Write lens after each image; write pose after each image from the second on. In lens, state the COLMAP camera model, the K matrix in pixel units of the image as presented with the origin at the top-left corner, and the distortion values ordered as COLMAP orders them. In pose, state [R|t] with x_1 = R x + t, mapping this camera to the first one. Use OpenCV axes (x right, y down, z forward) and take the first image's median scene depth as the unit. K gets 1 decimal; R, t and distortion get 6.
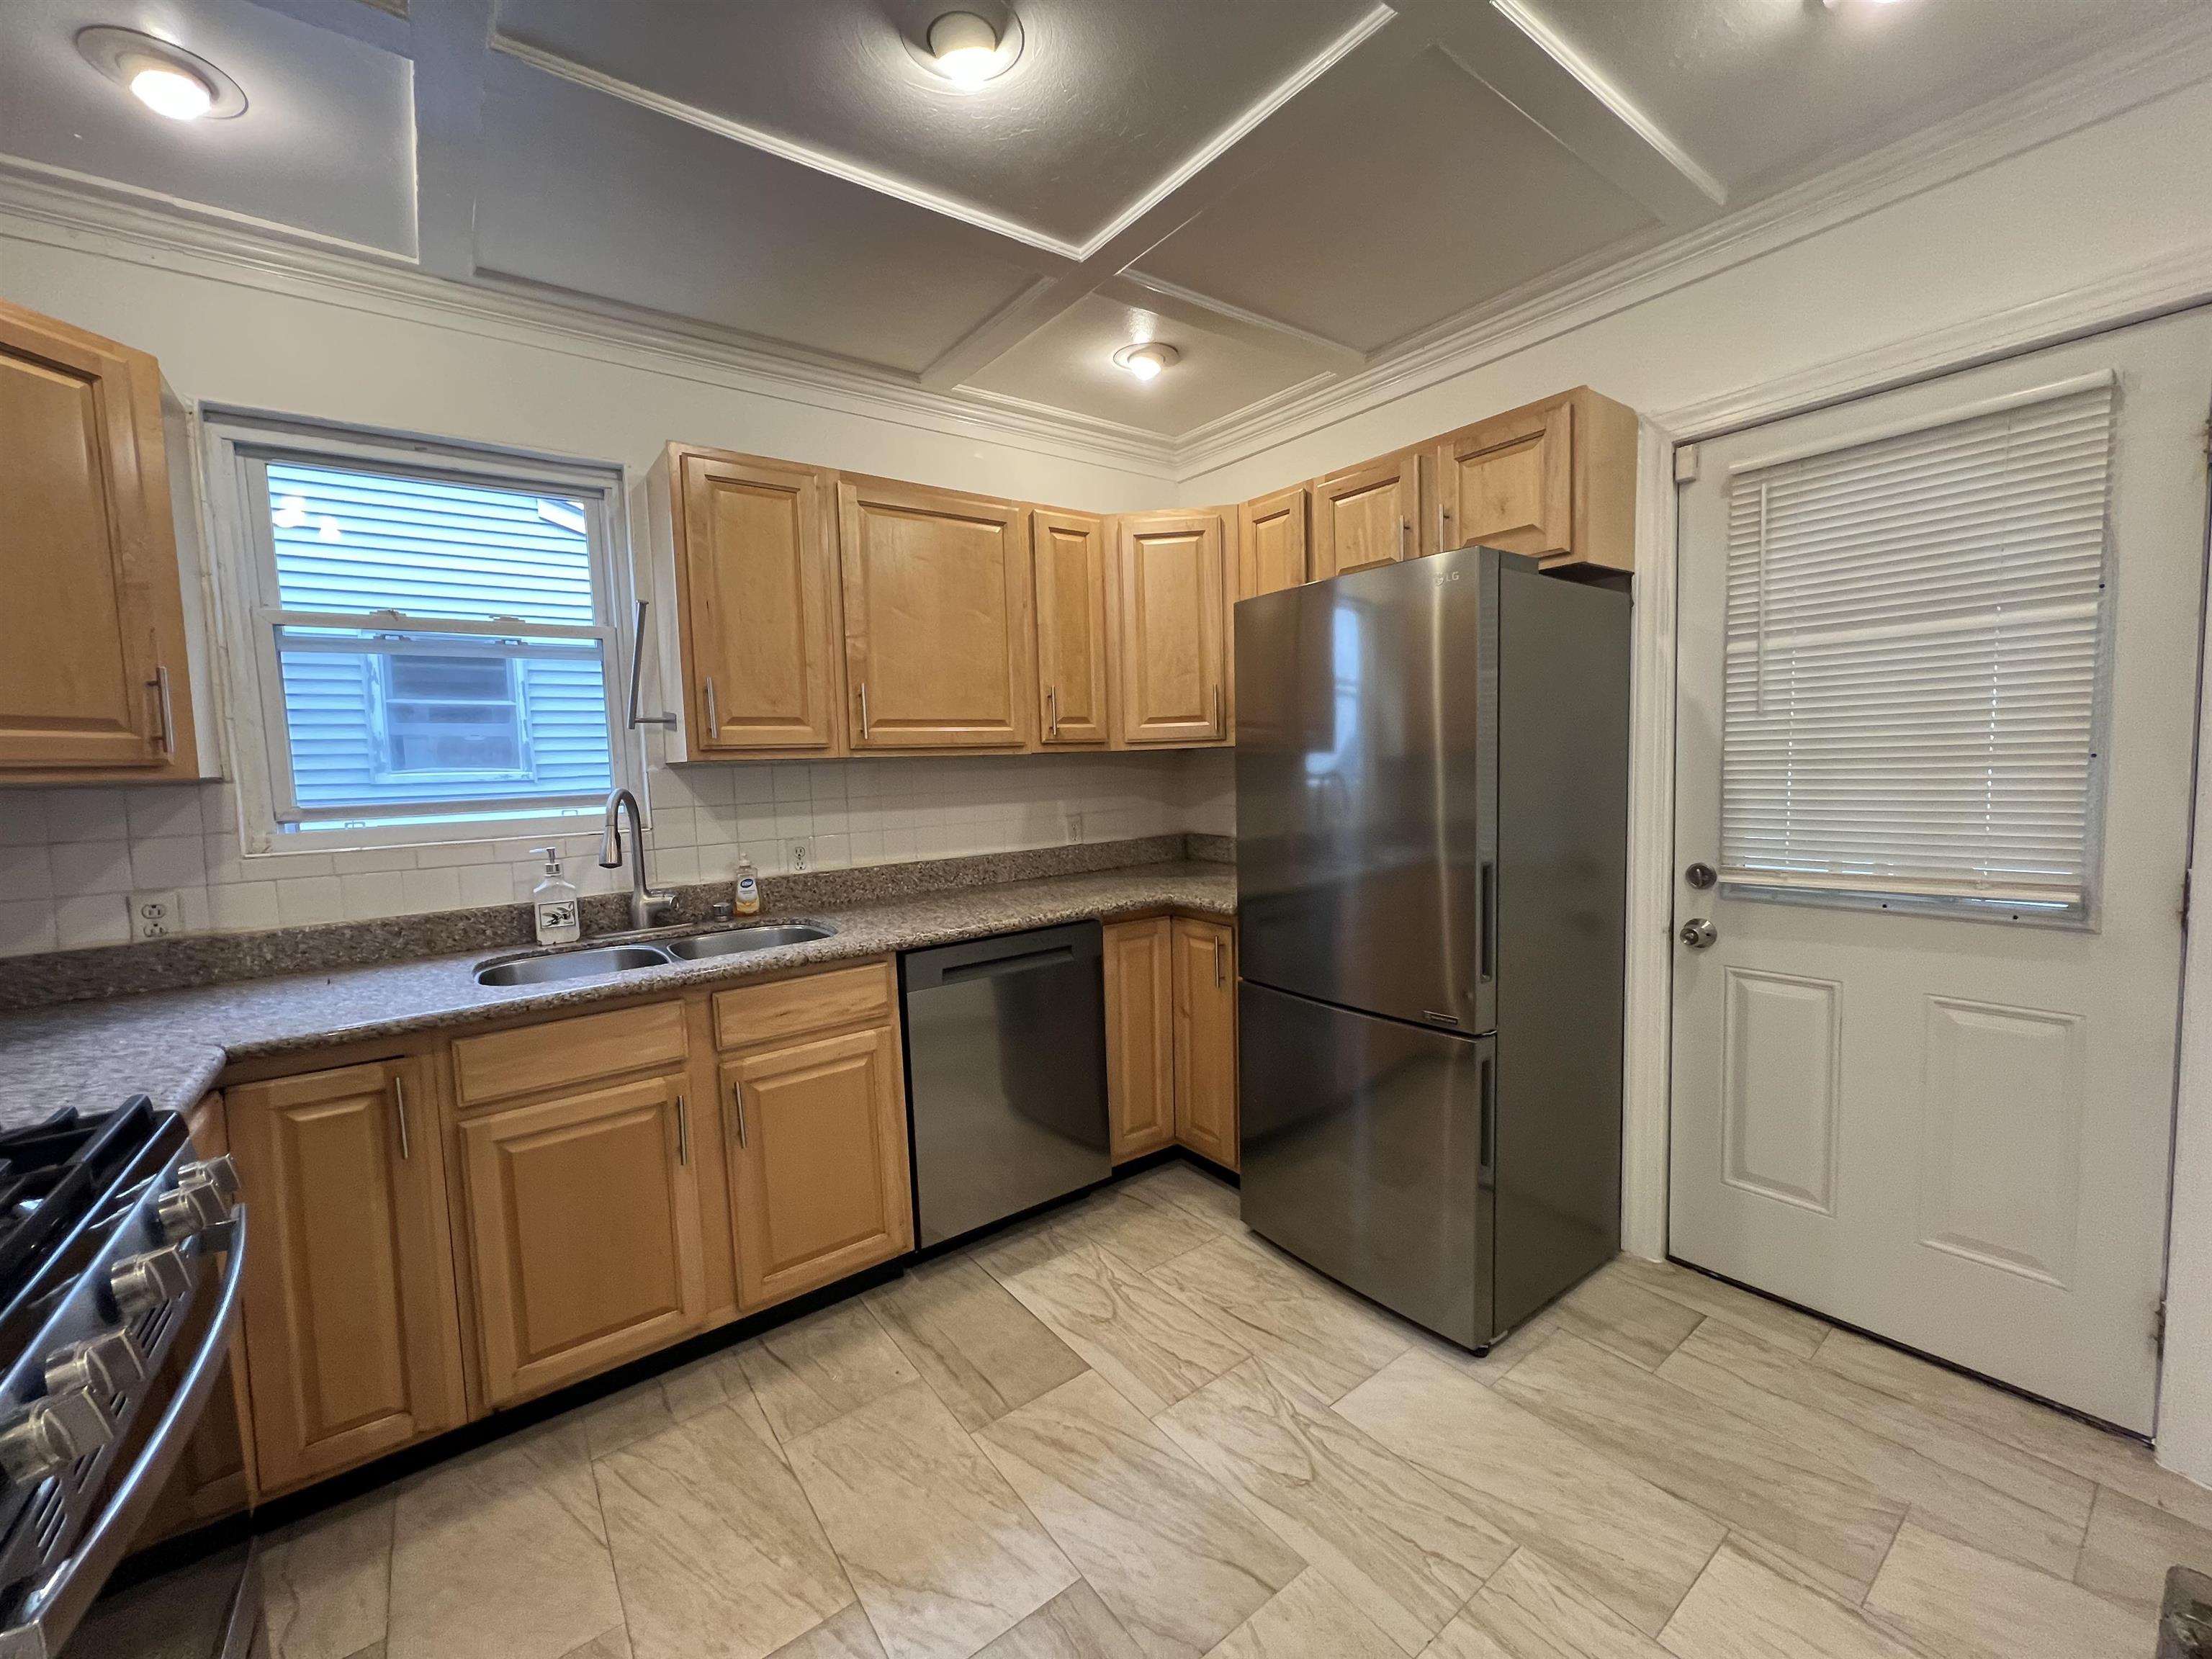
lens RADIAL K [[888.7, 0, 1102.6], [0, 888.7, 828.6], [0, 0, 1]] dist [0.000704, -0.000158]
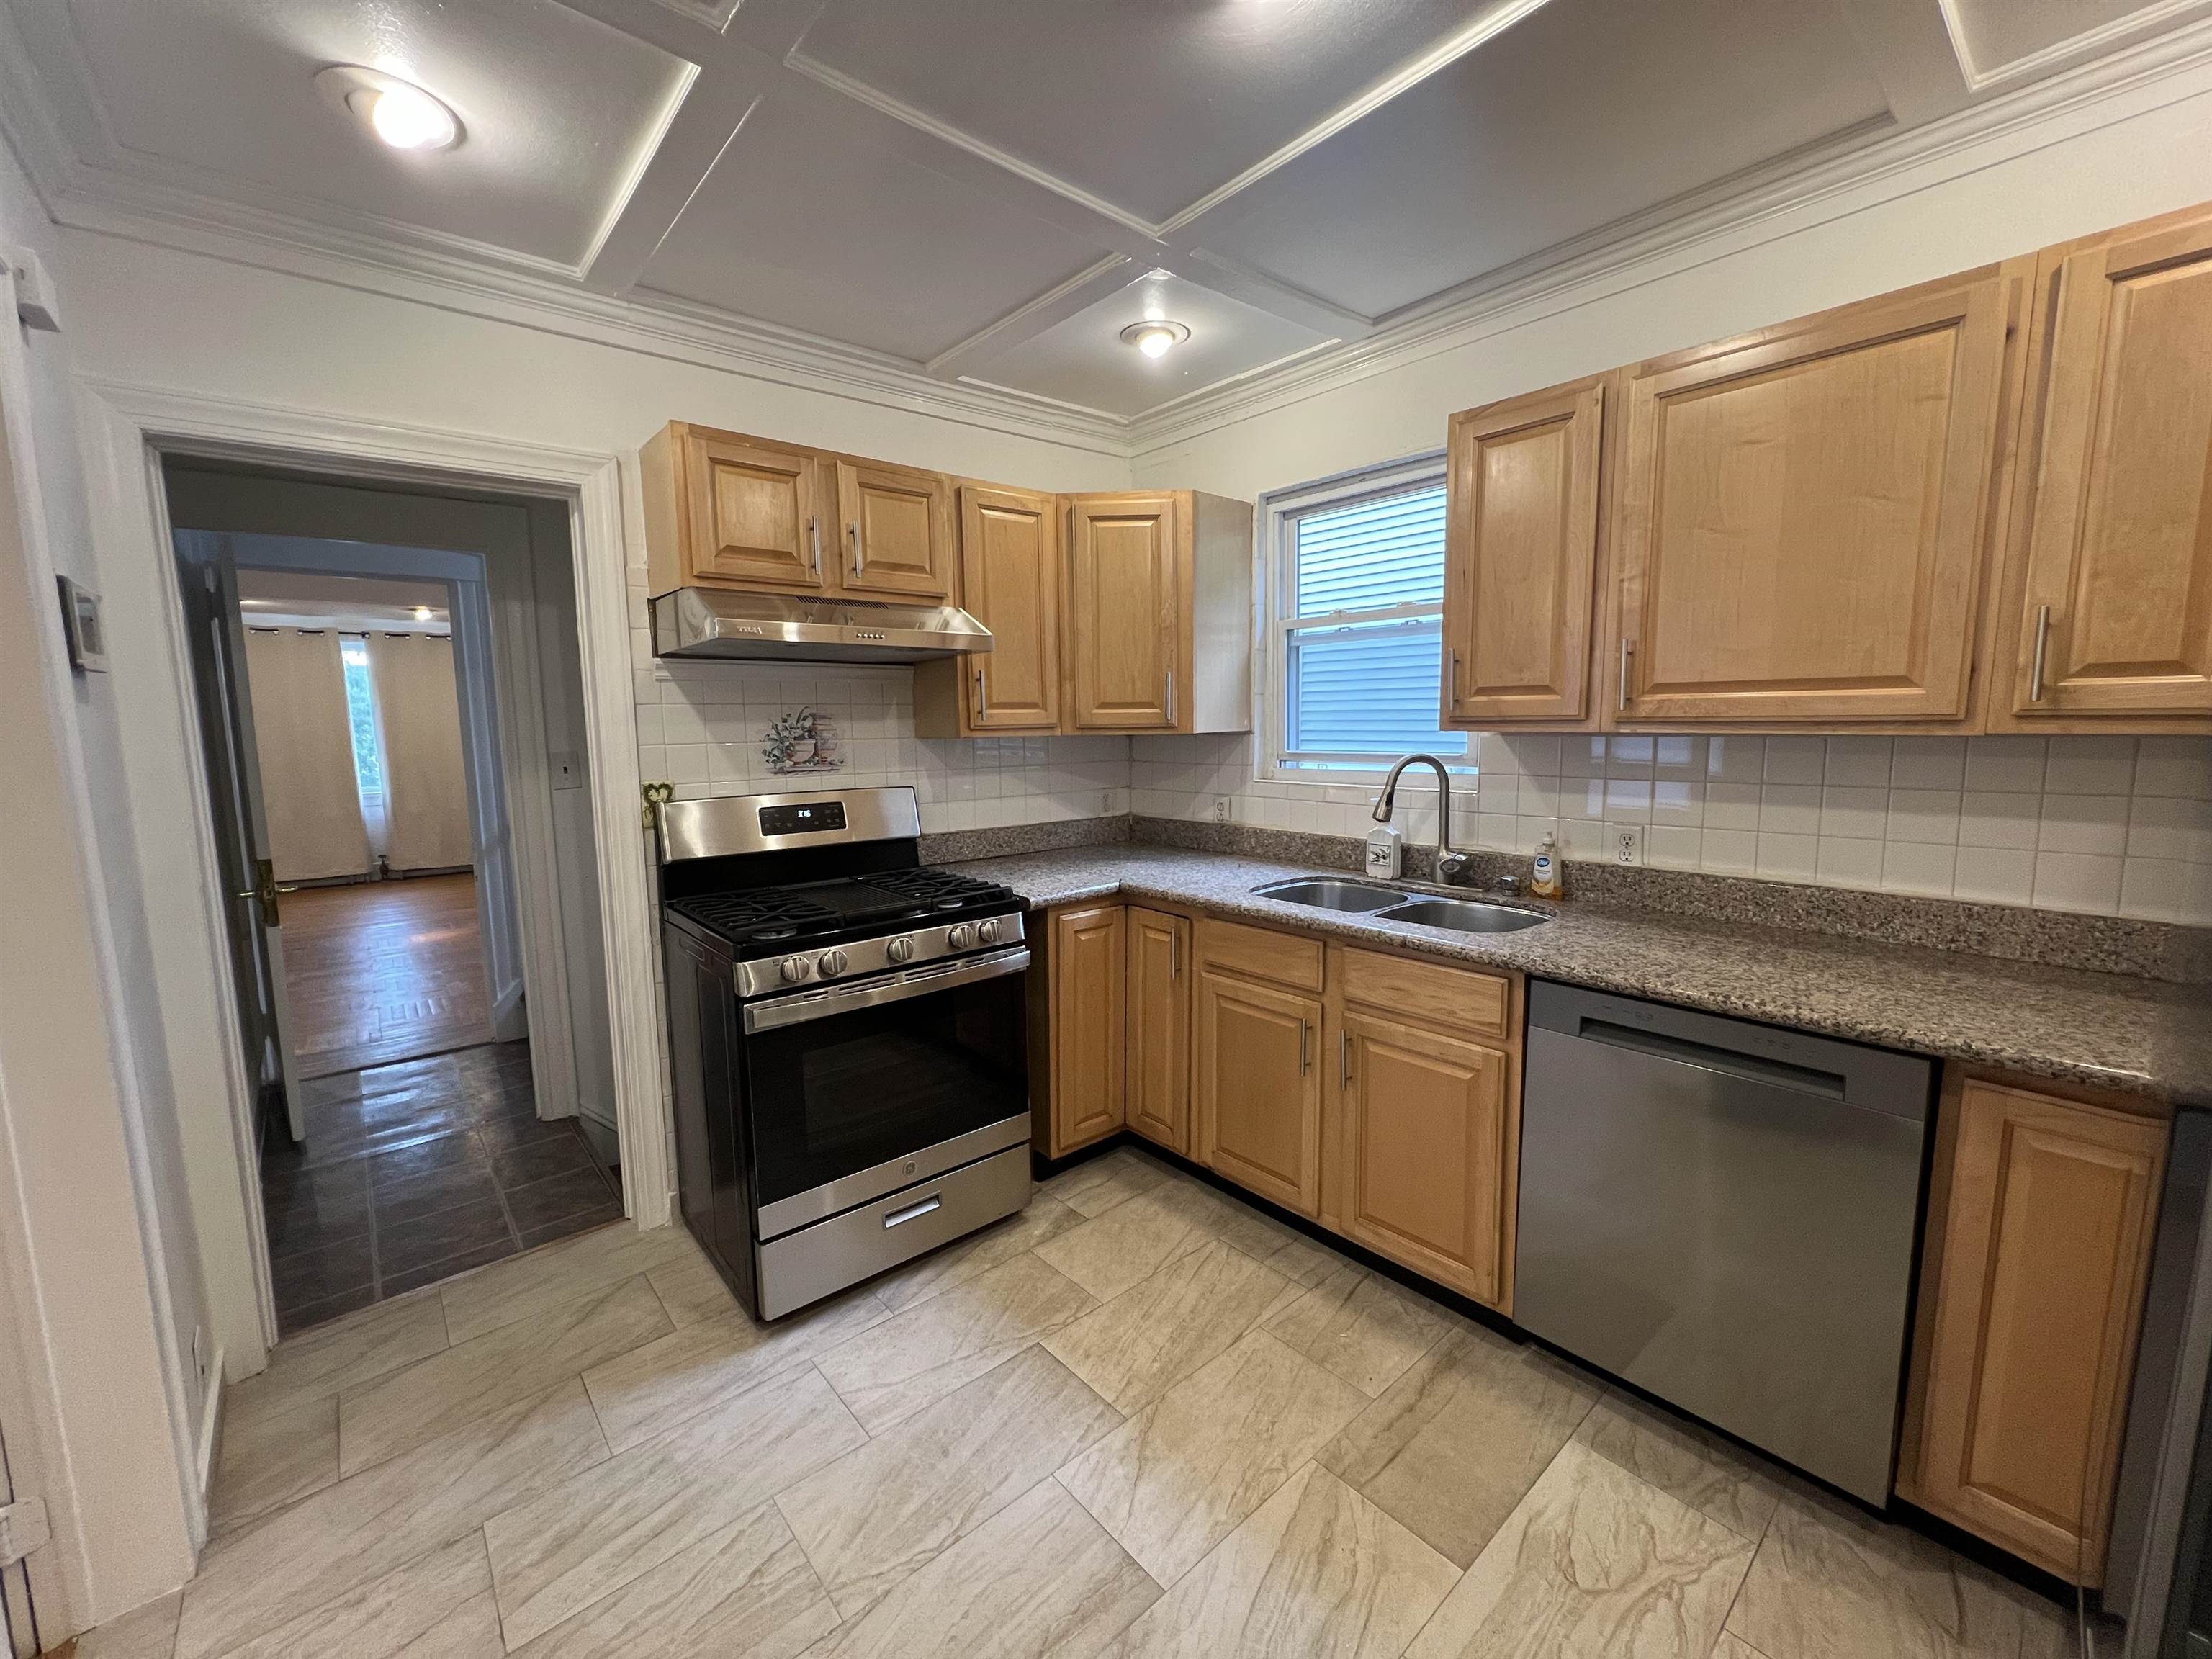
lens RADIAL K [[888.7, 0, 1102.6], [0, 888.7, 828.6], [0, 0, 1]] dist [0.000704, -0.000158]
pose [[0.069873, 0.154515, -0.985517, 0.590222], [-0.066052, 0.986480, 0.149983, -0.101446], [0.995367, 0.054615, 0.079135, 0.580907]]
